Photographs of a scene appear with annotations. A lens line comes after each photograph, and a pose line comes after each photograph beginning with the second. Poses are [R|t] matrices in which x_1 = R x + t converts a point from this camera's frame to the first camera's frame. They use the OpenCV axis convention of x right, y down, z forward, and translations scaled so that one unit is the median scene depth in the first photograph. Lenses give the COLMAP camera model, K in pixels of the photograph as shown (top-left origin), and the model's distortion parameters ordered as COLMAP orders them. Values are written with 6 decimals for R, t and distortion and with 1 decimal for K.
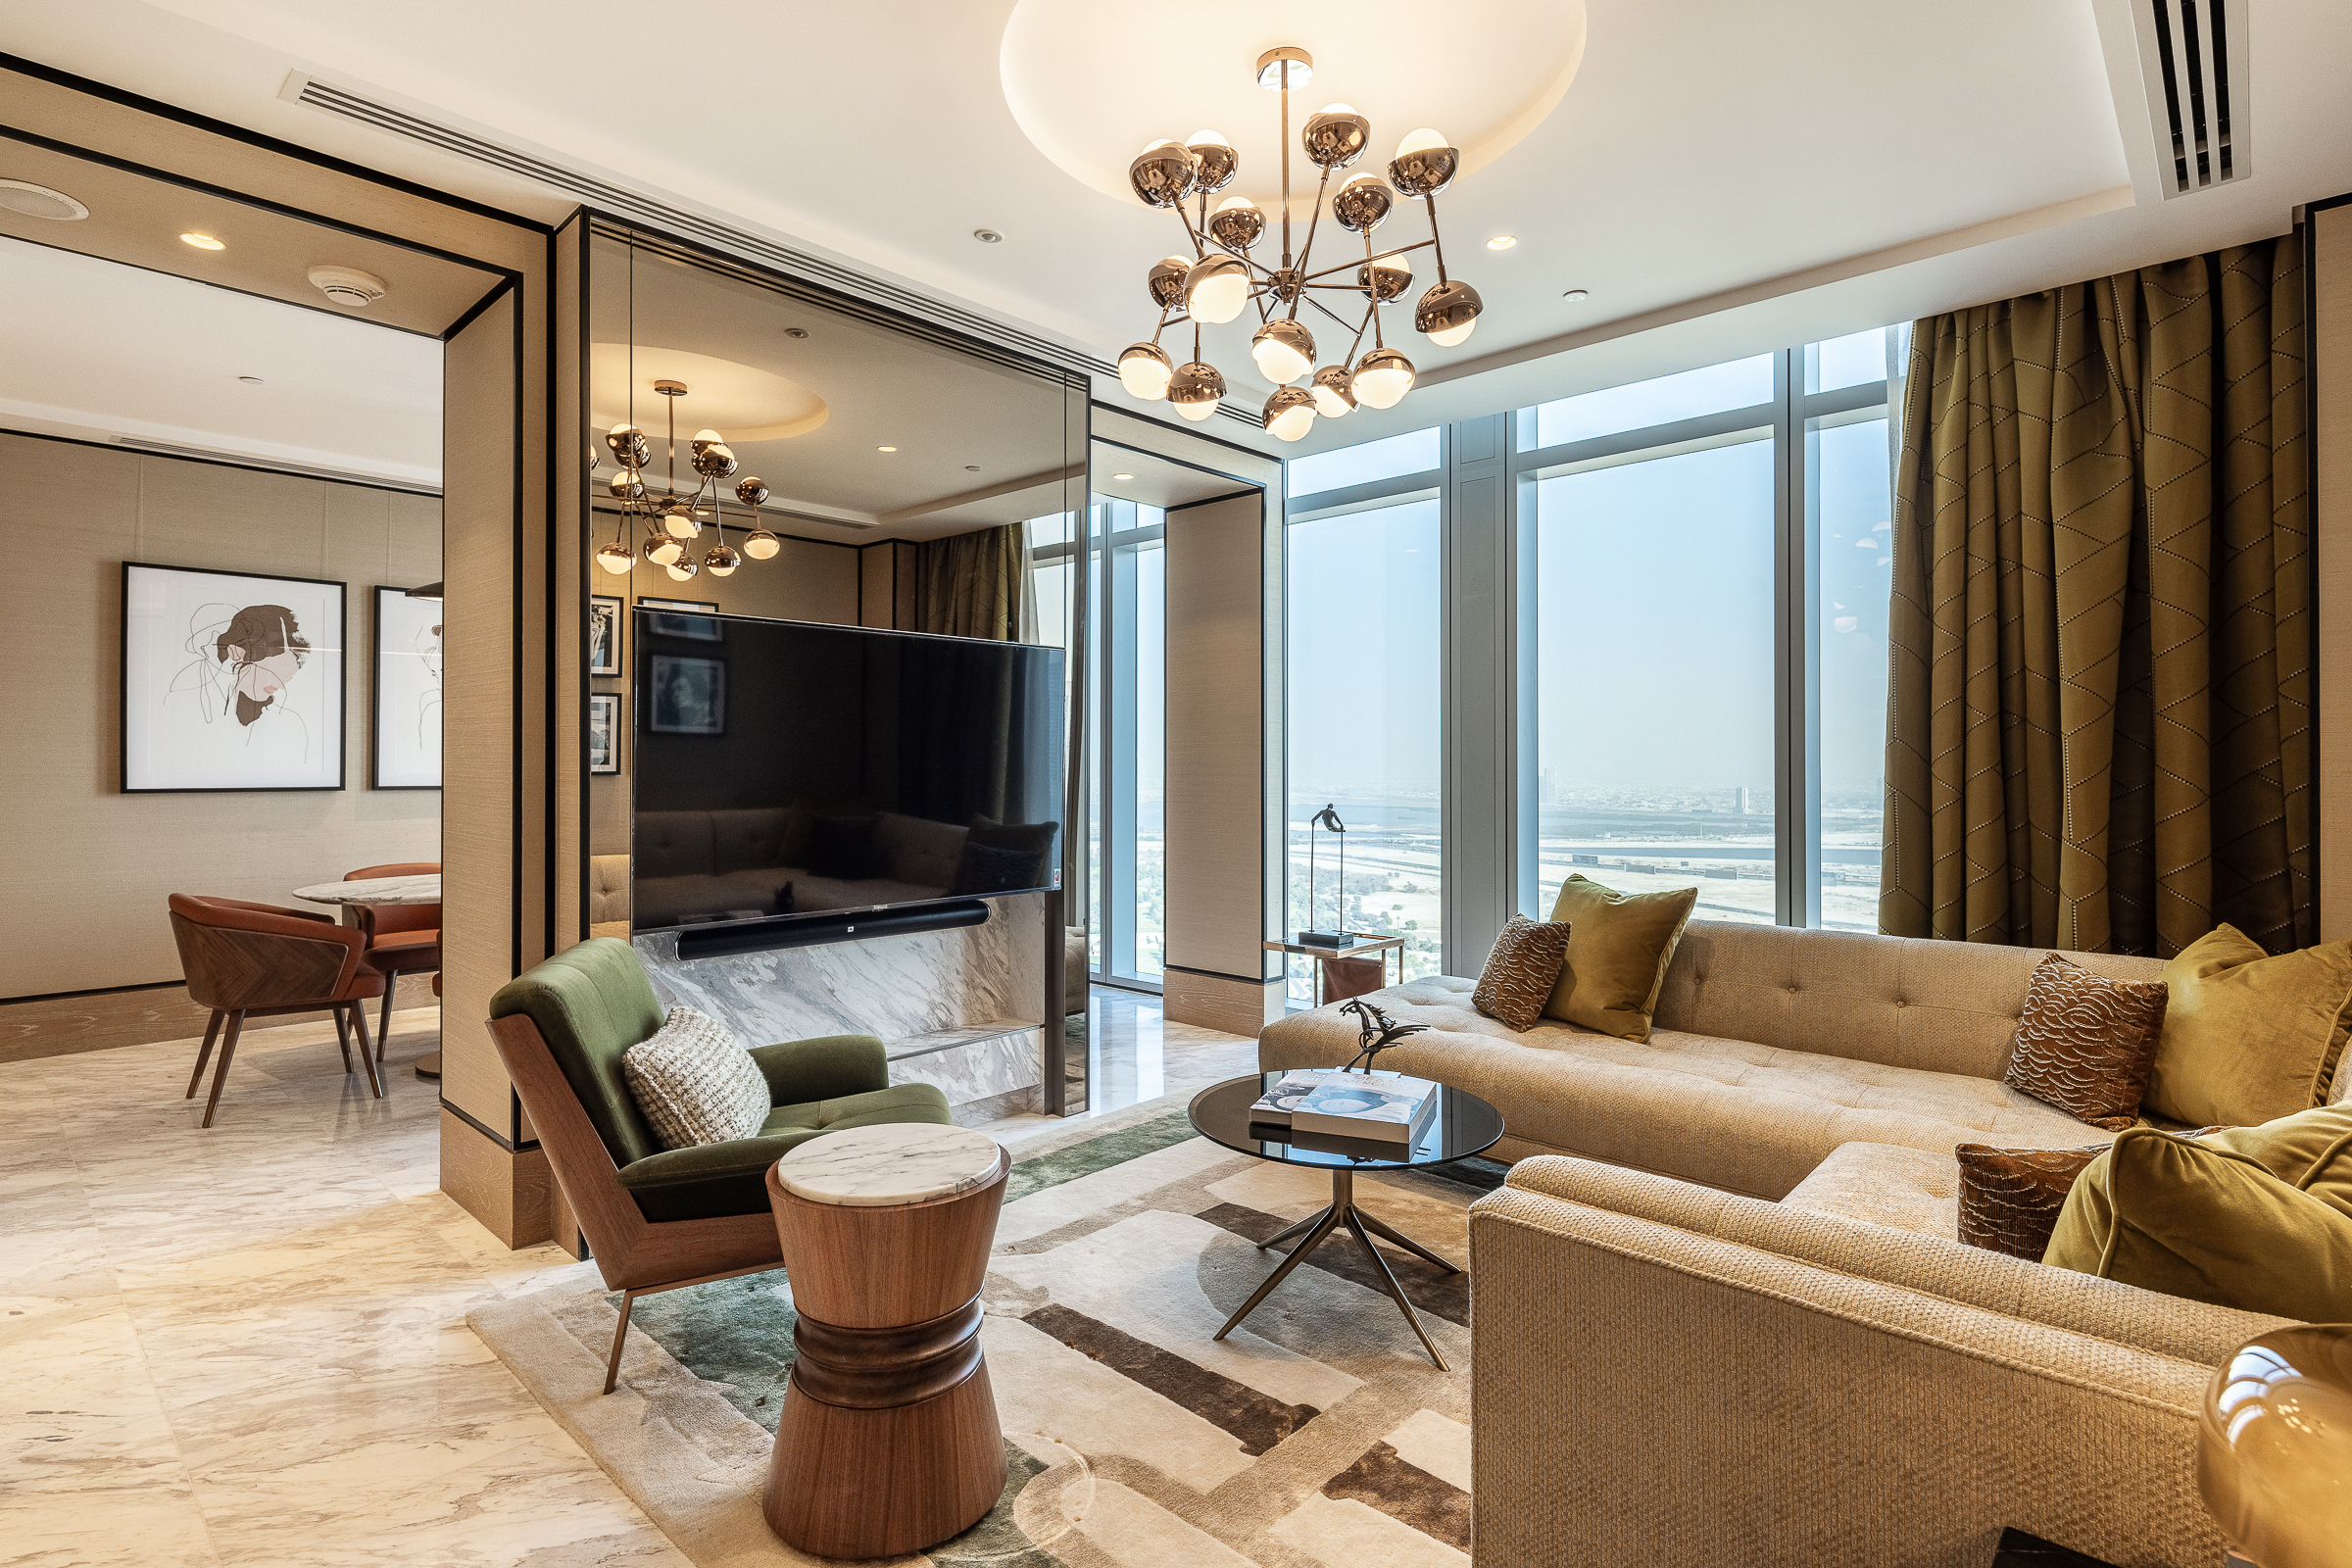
lens RADIAL K [[1163.1, 0, 1178.5], [0, 1163.1, 770.7], [0, 0, 1]] dist [0.002409, -0.002306]
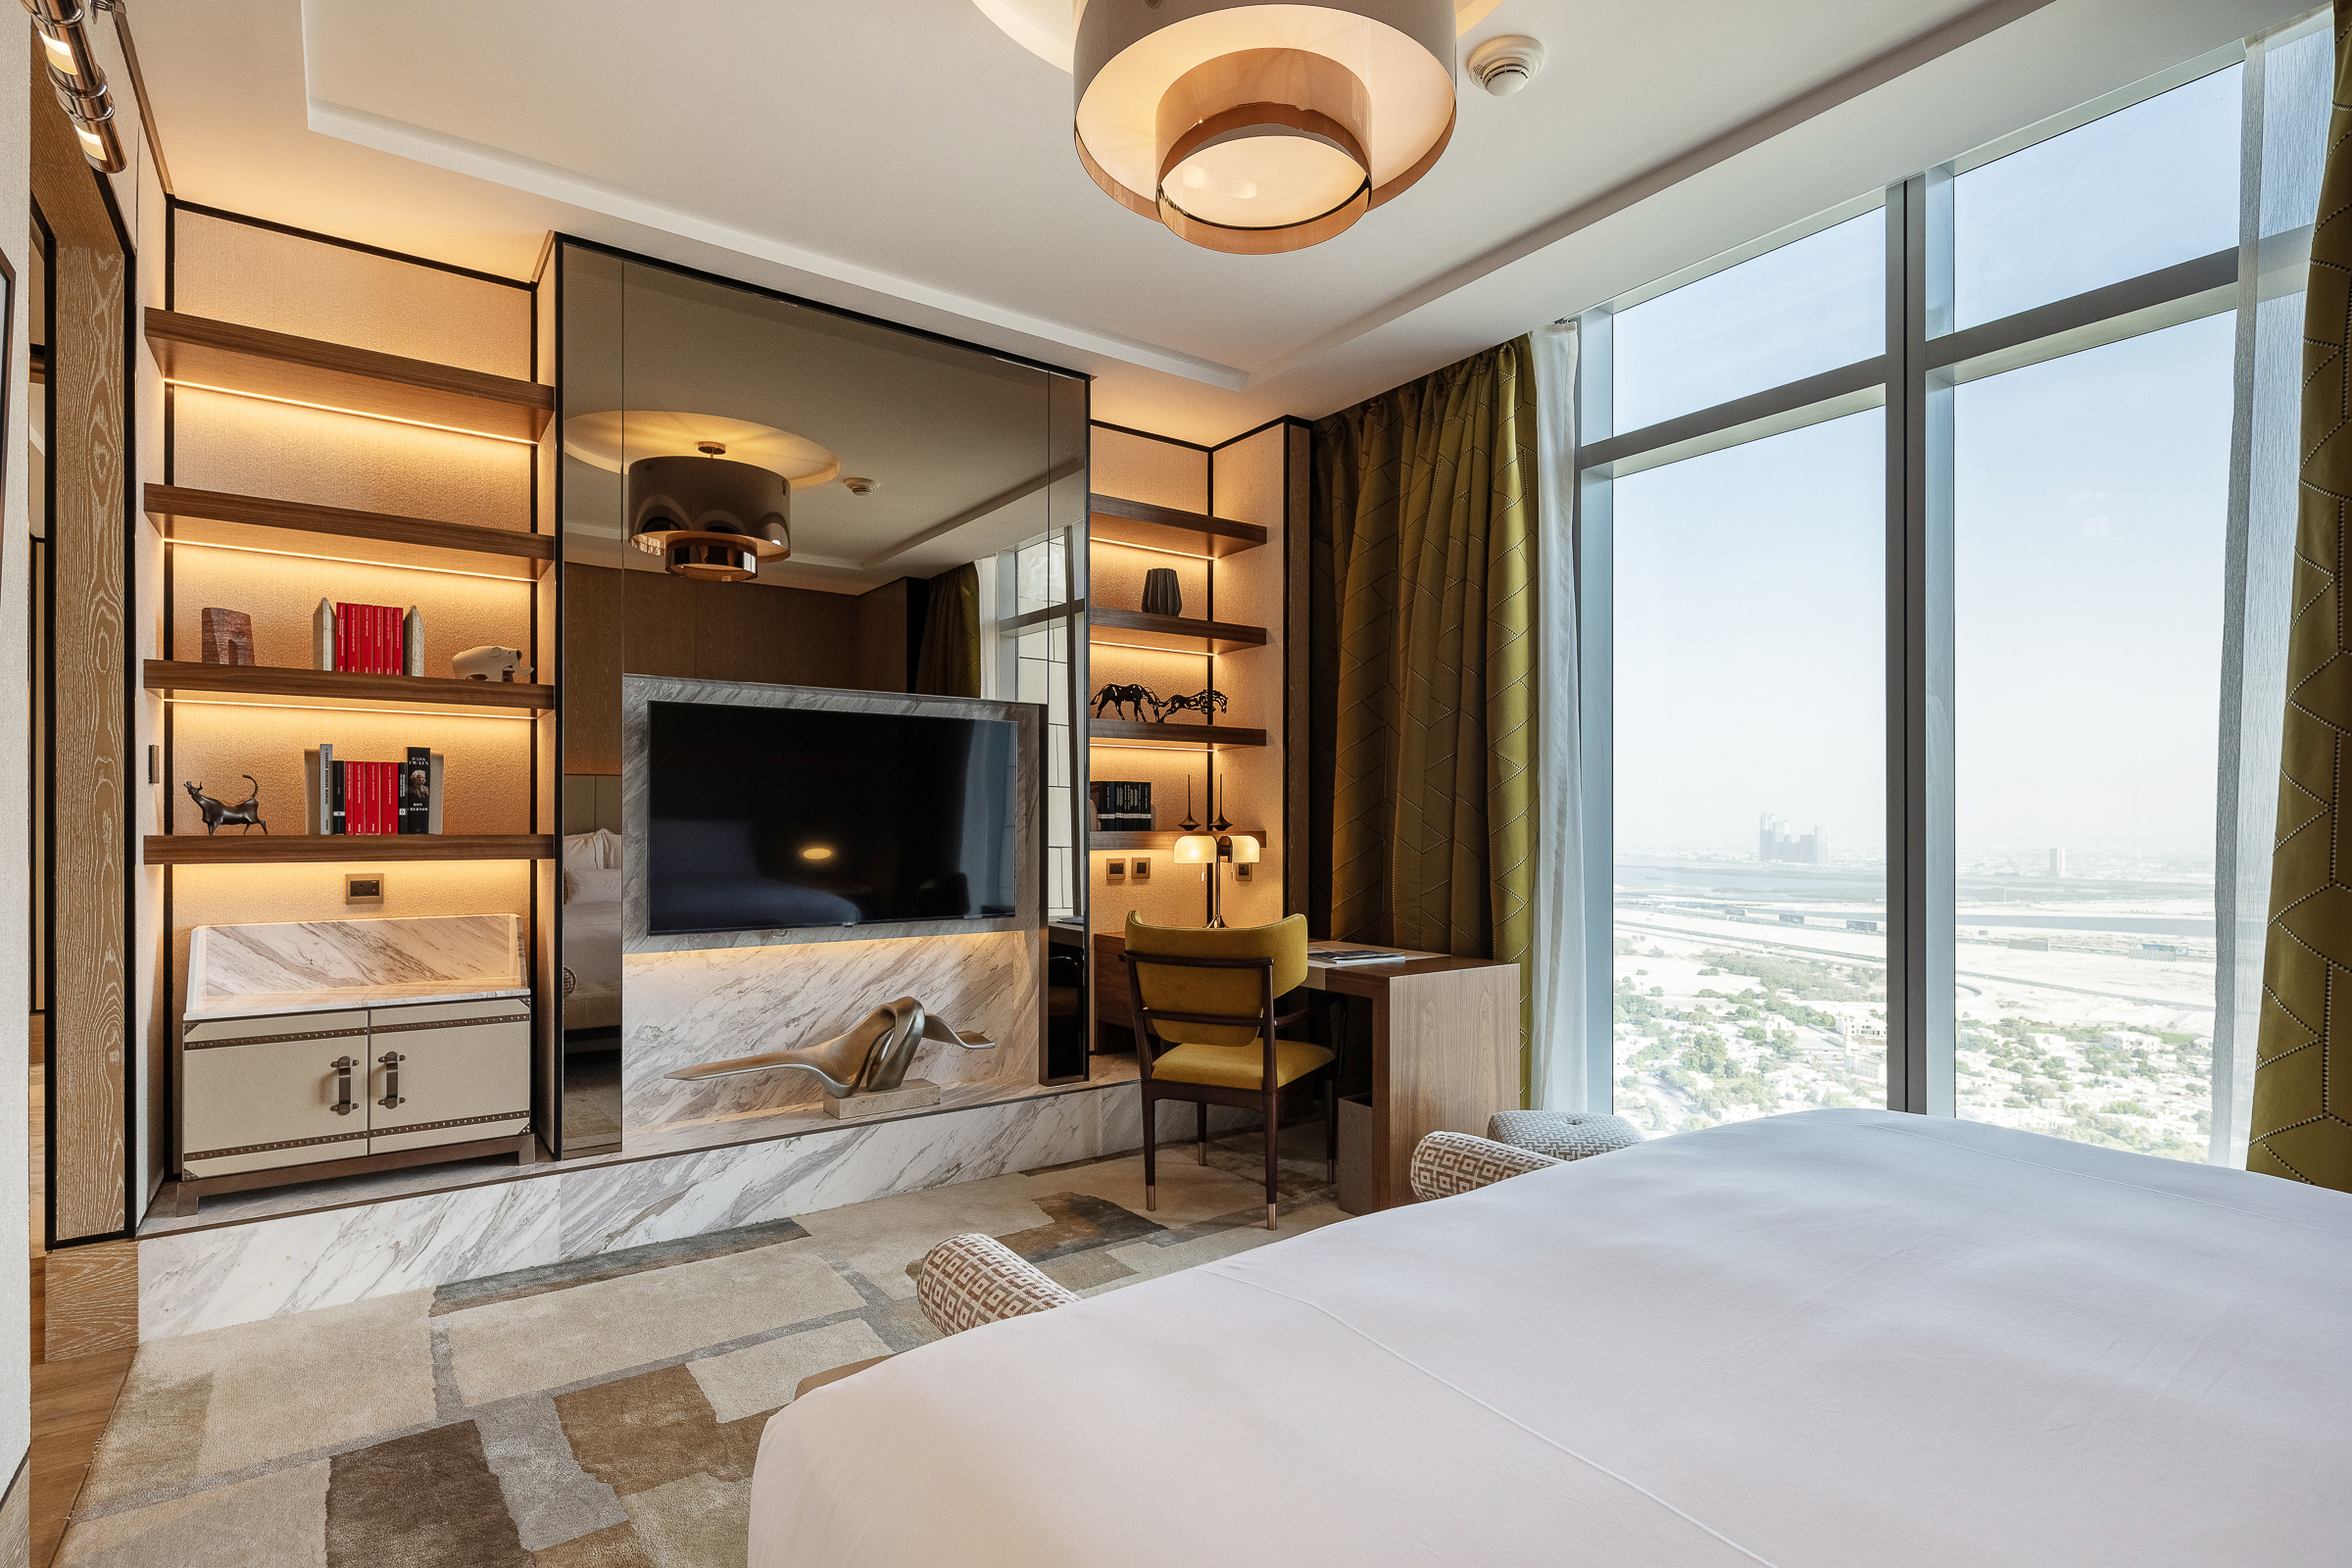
lens RADIAL K [[1151.7, 0, 1172.1], [0, 1151.7, 830.1], [0, 0, 1]] dist [0.001905, -0.001156]
pose [[0.978629, 0.002479, -0.205620, 0.226779], [-0.002039, 0.999995, 0.002351, 0.007700], [0.205625, -0.001881, 0.978629, 0.147733]]
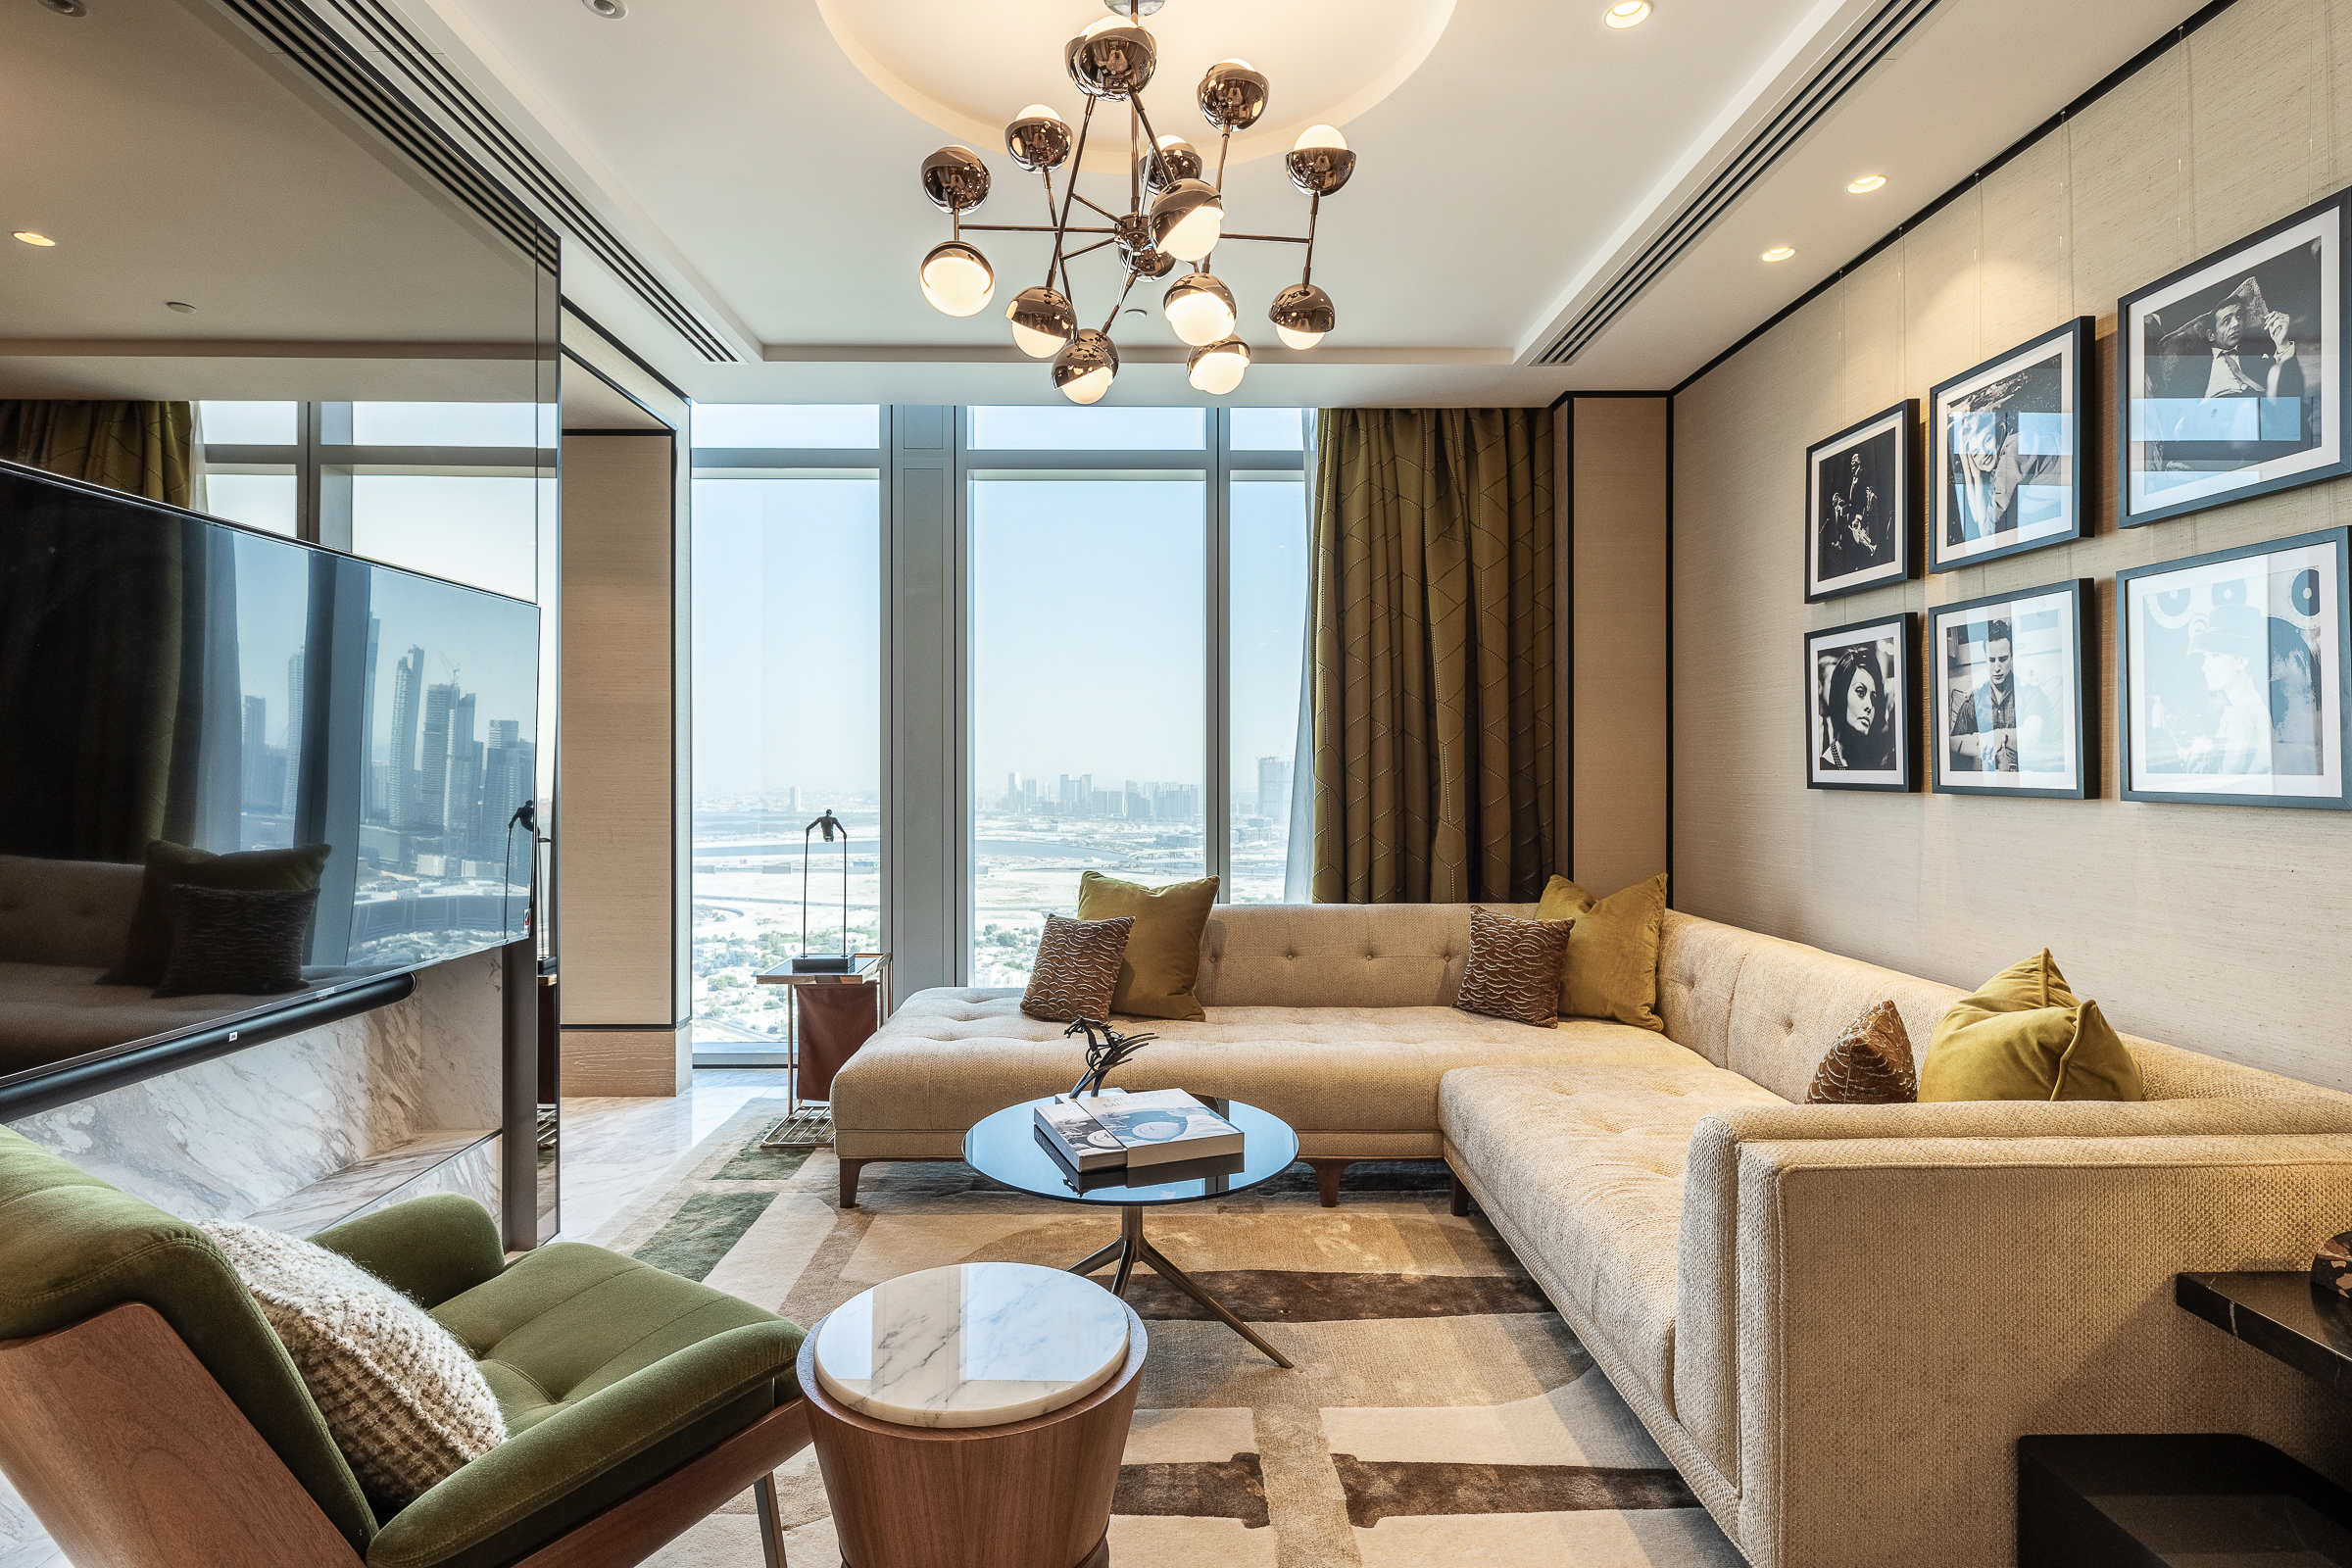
lens RADIAL K [[1156.7, 0, 1164.5], [0, 1156.7, 777.6], [0, 0, 1]] dist [0.002615, -0.001504]
pose [[0.718472, -0.006103, 0.695529, -0.359479], [0.002396, 0.999977, 0.006300, -0.000751], [-0.695552, -0.002860, 0.718470, 0.237394]]
